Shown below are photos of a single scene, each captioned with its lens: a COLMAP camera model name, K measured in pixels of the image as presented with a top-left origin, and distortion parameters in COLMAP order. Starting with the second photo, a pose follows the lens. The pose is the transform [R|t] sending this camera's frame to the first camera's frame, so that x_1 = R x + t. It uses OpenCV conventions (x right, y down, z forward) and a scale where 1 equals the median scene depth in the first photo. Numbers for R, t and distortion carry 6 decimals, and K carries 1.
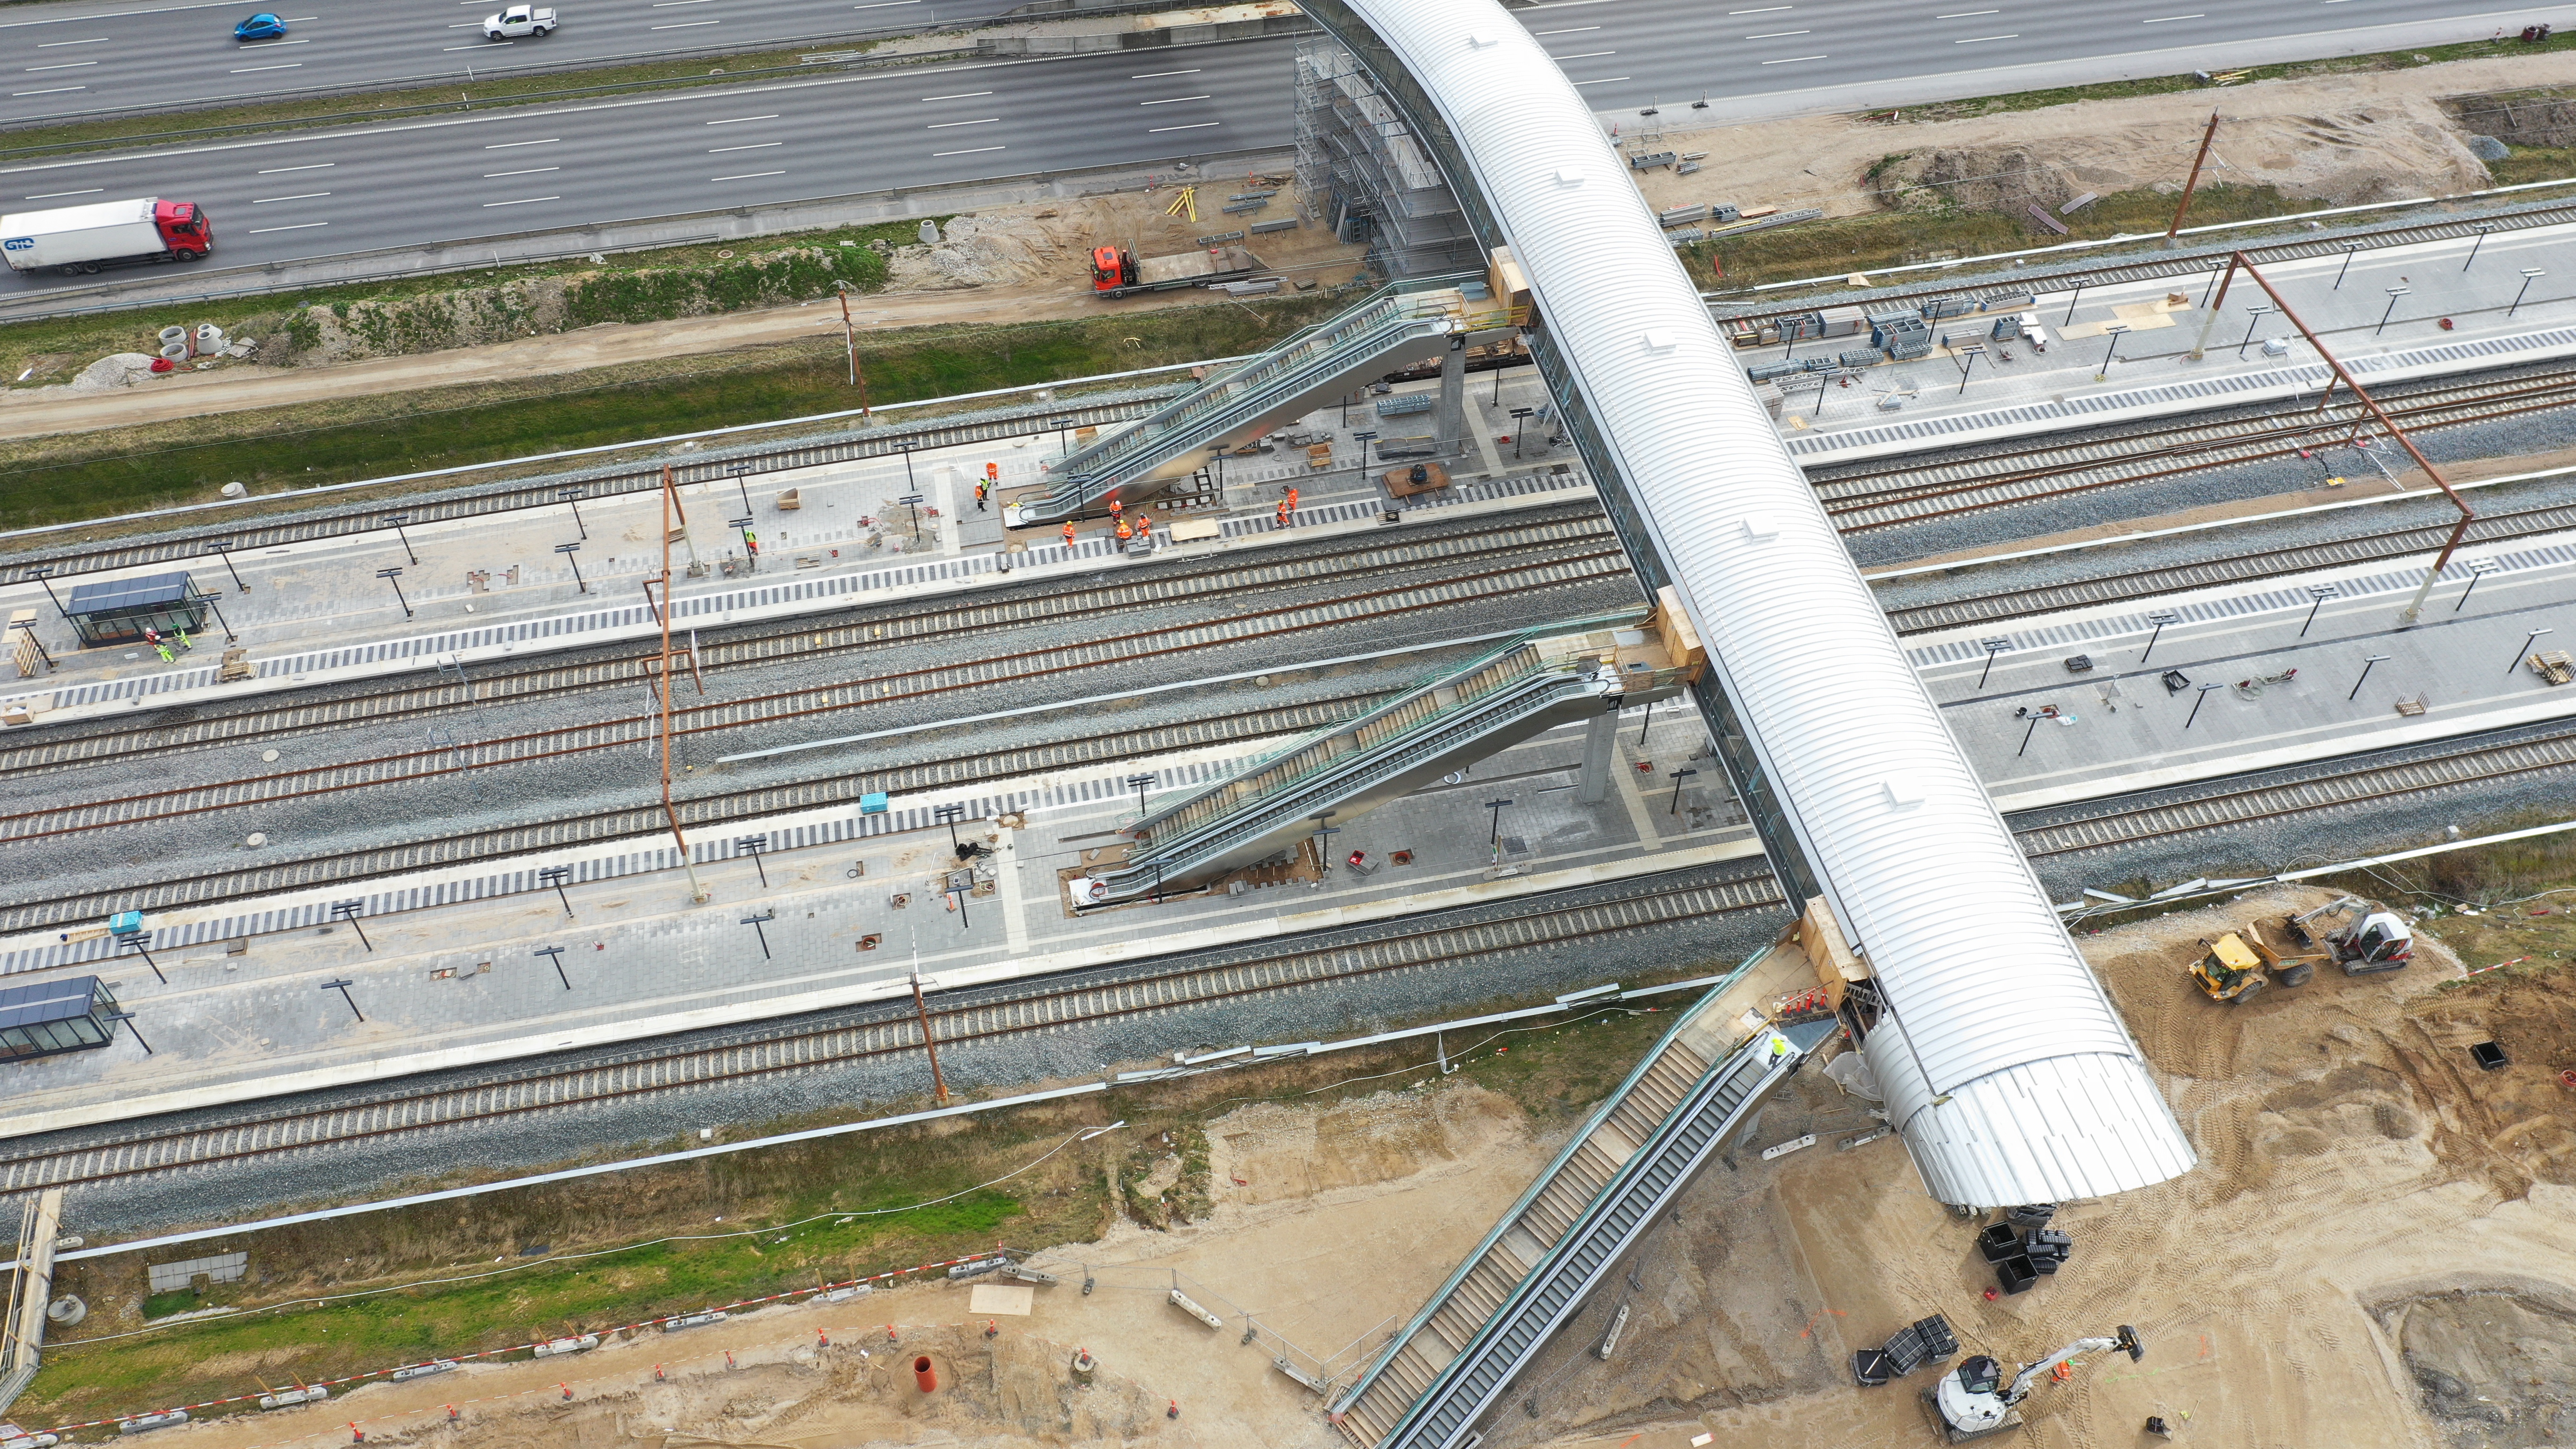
lens RADIAL K [[2017.1, 0, 1287.9], [0, 2017.1, 730.8], [0, 0, 1]] dist [-0.009567, -0.000687]
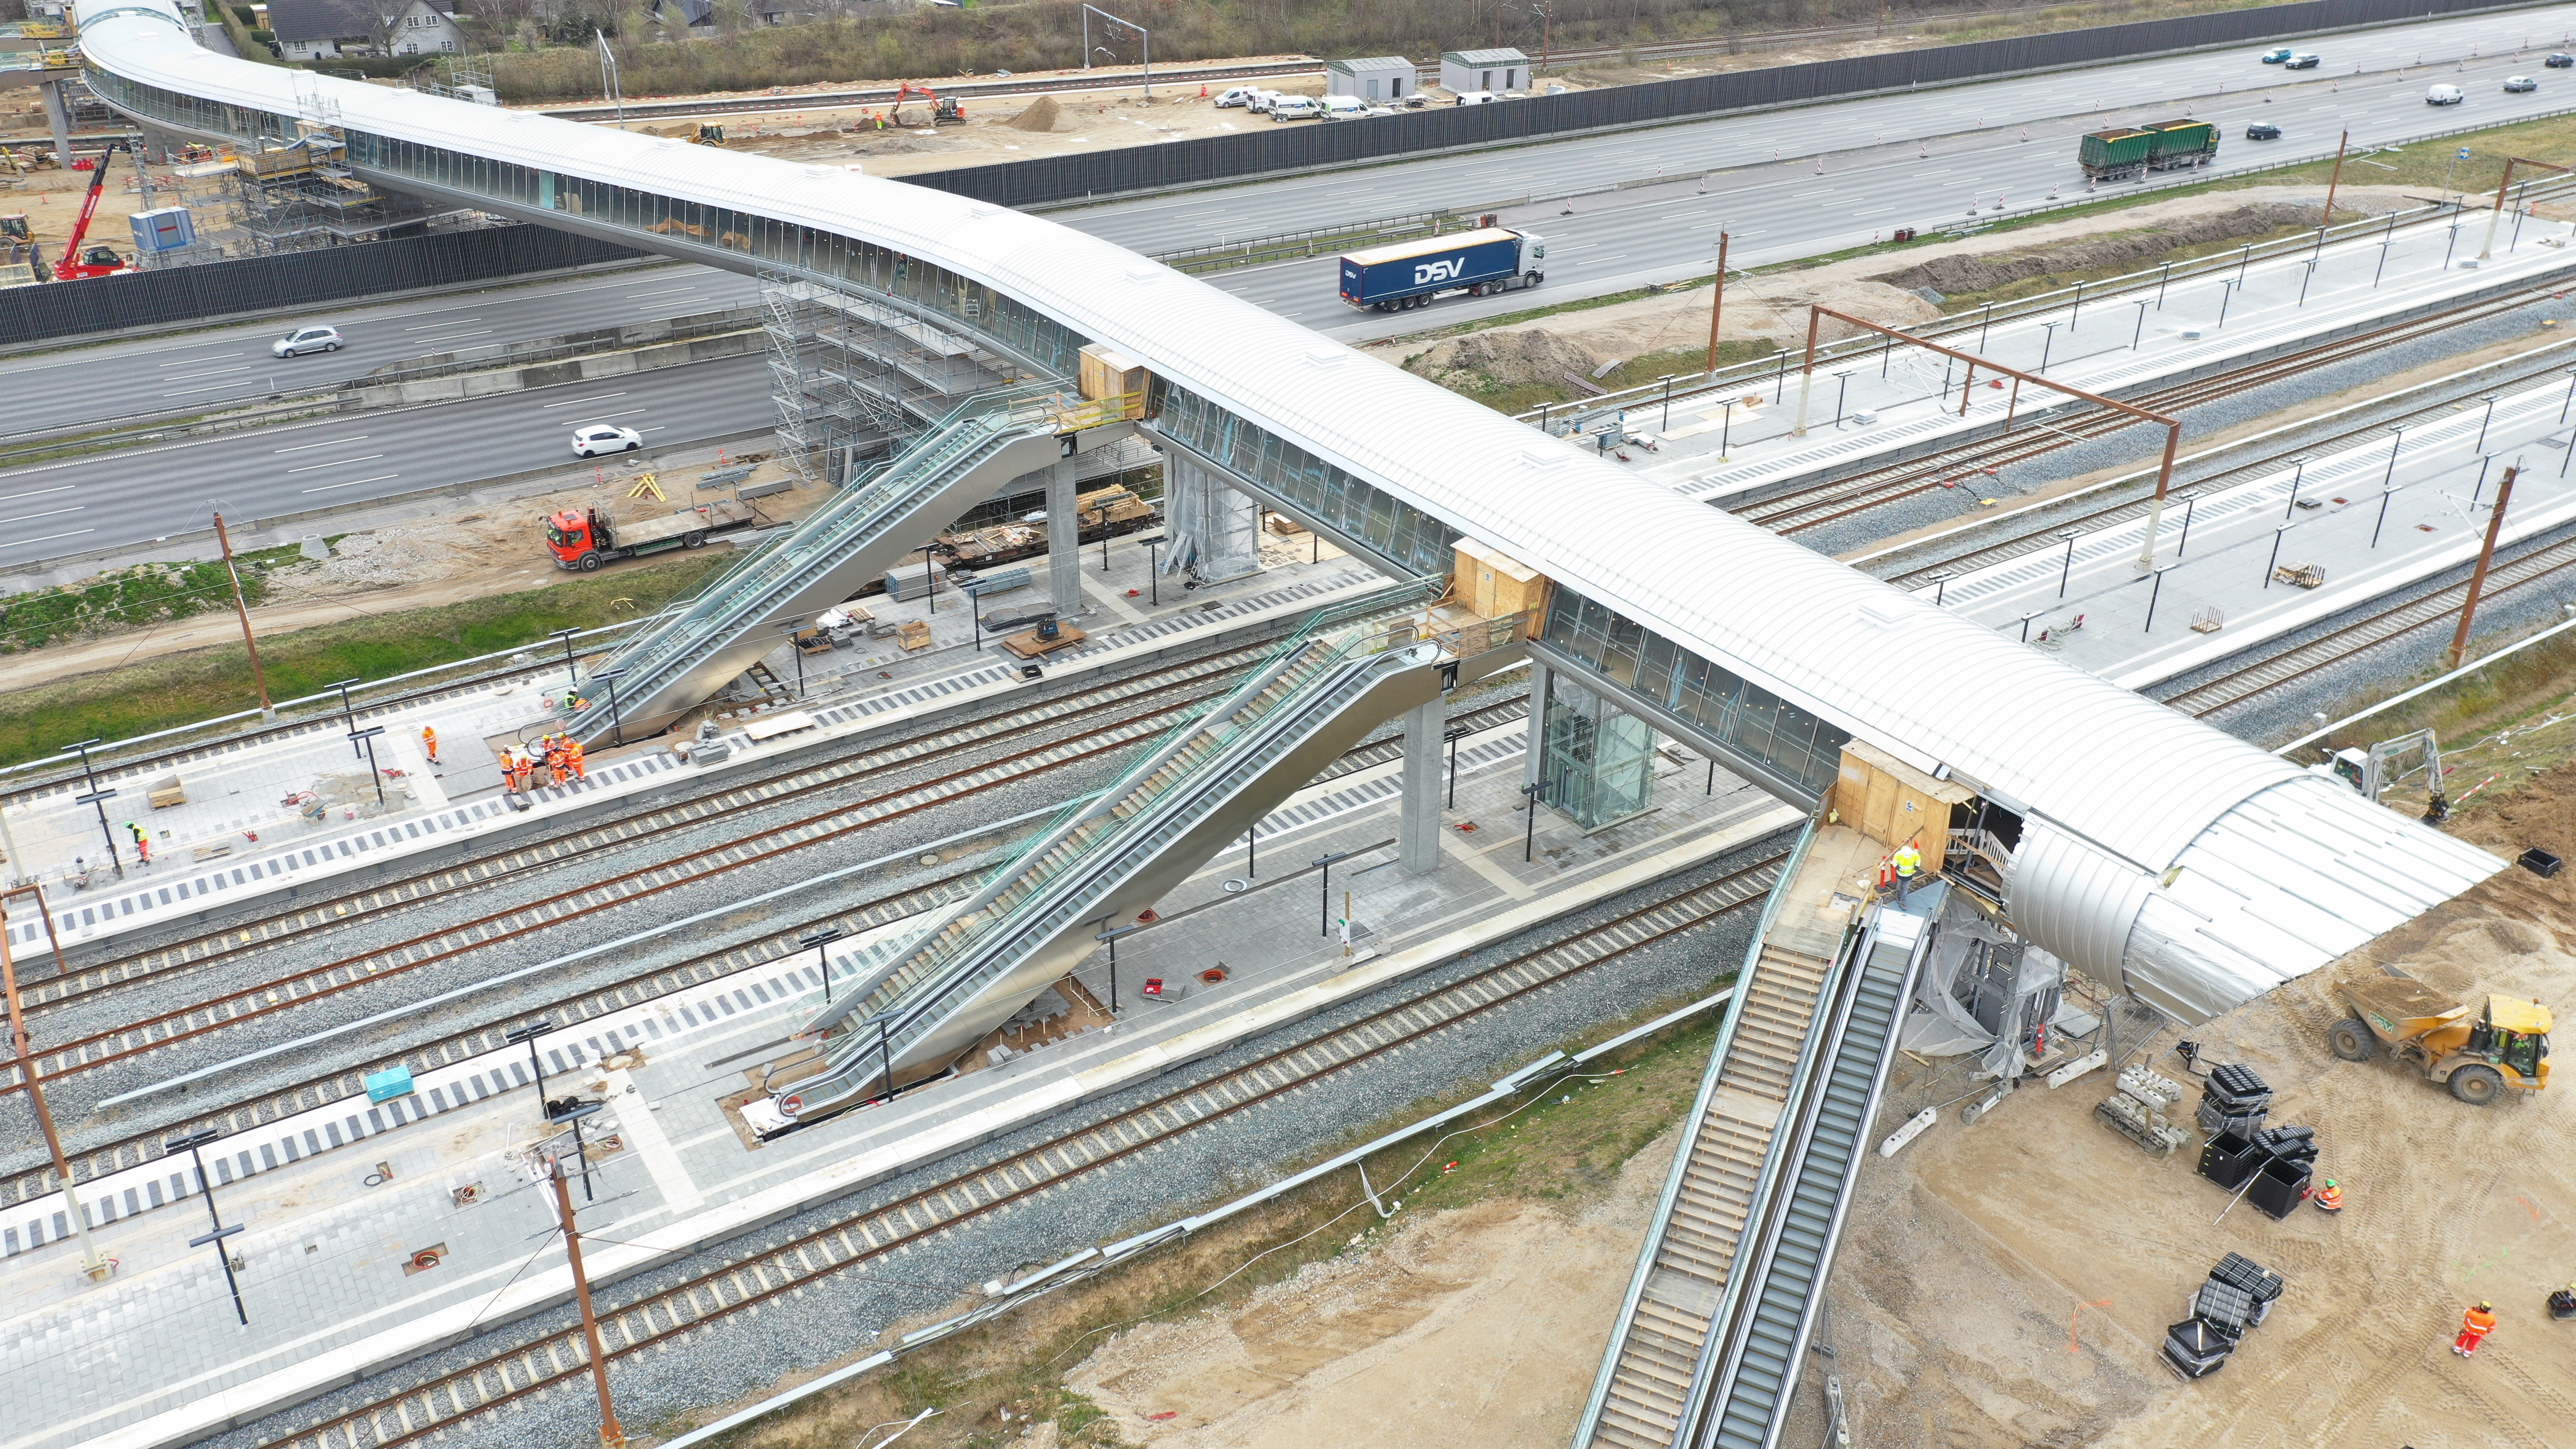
lens RADIAL K [[2020.1, 0, 1285.4], [0, 2020.1, 731.6], [0, 0, 1]] dist [-0.009491, 0.002793]
pose [[0.928595, -0.164070, 0.332855, -0.107761], [0.268891, 0.915648, -0.298808, 0.155273], [-0.255752, 0.366973, 0.894383, 0.257569]]
